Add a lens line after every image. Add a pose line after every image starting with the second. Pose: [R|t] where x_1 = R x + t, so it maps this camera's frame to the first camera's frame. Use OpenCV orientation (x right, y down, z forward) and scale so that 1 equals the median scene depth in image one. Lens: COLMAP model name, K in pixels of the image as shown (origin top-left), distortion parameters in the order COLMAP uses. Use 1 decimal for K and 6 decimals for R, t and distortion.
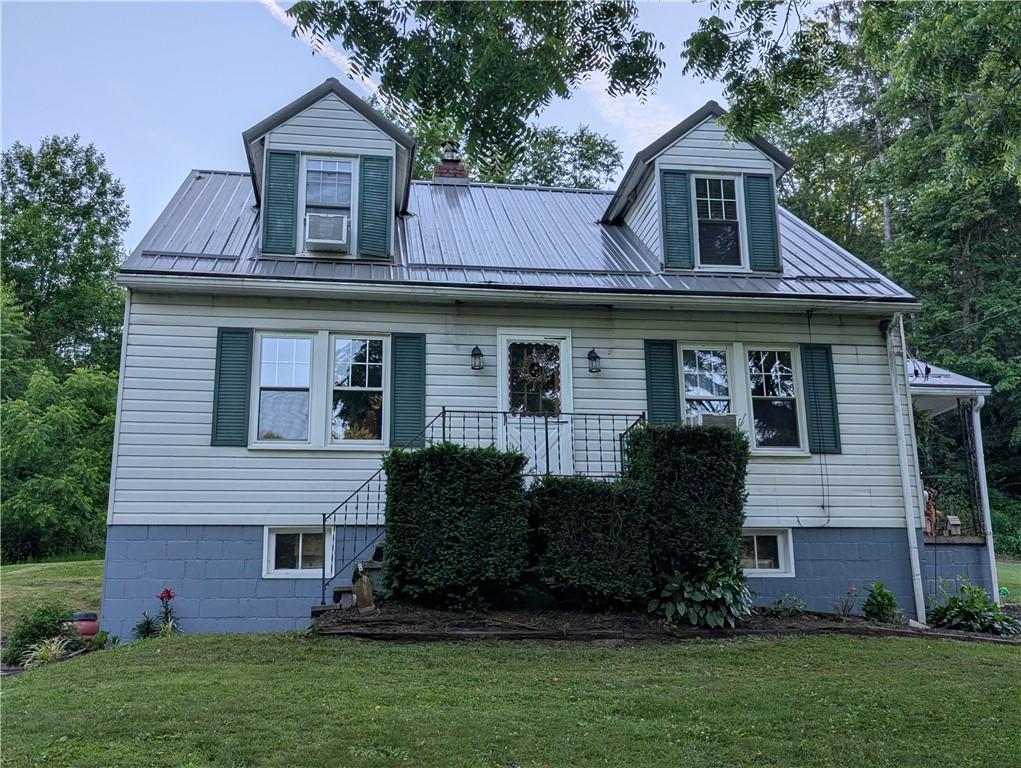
lens RADIAL K [[1020.2, 0, 509.6], [0, 1020.2, 386.8], [0, 0, 1]] dist [0.047091, 0.000000]
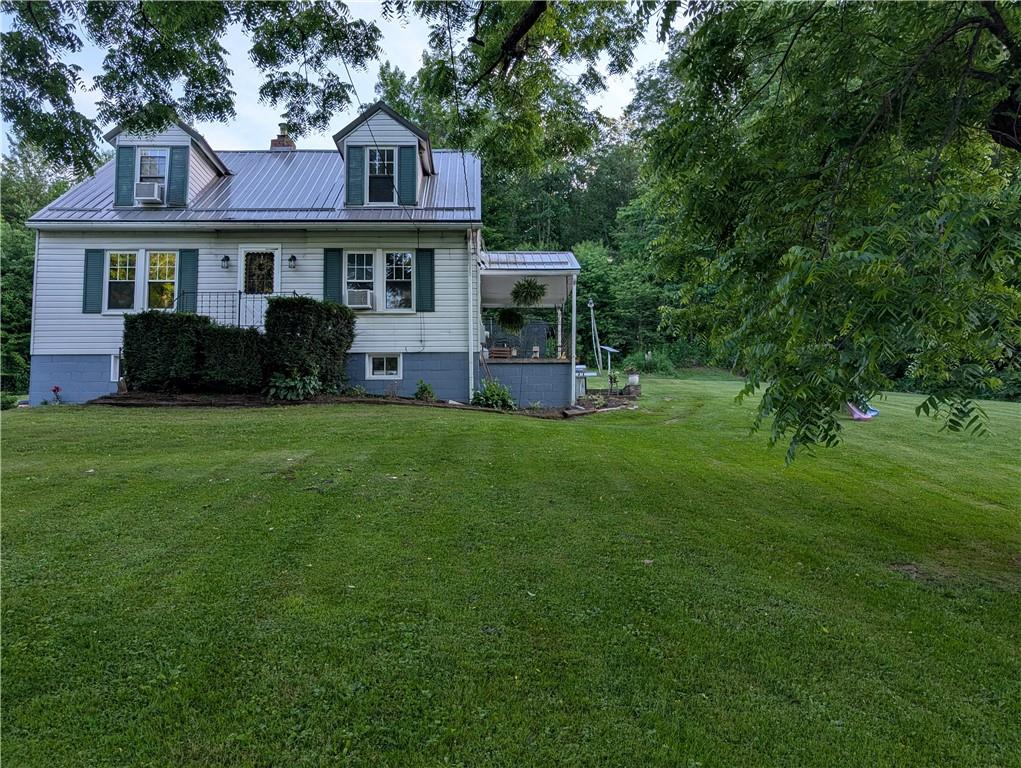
lens RADIAL K [[730.6, 0, 506.7], [0, 730.6, 392.0], [0, 0, 1]] dist [0.028603, -0.041688]
pose [[0.994293, -0.008367, -0.106357, 0.590551], [0.025548, 0.986587, 0.161227, 0.002433], [0.103581, -0.163024, 0.981170, -0.257628]]
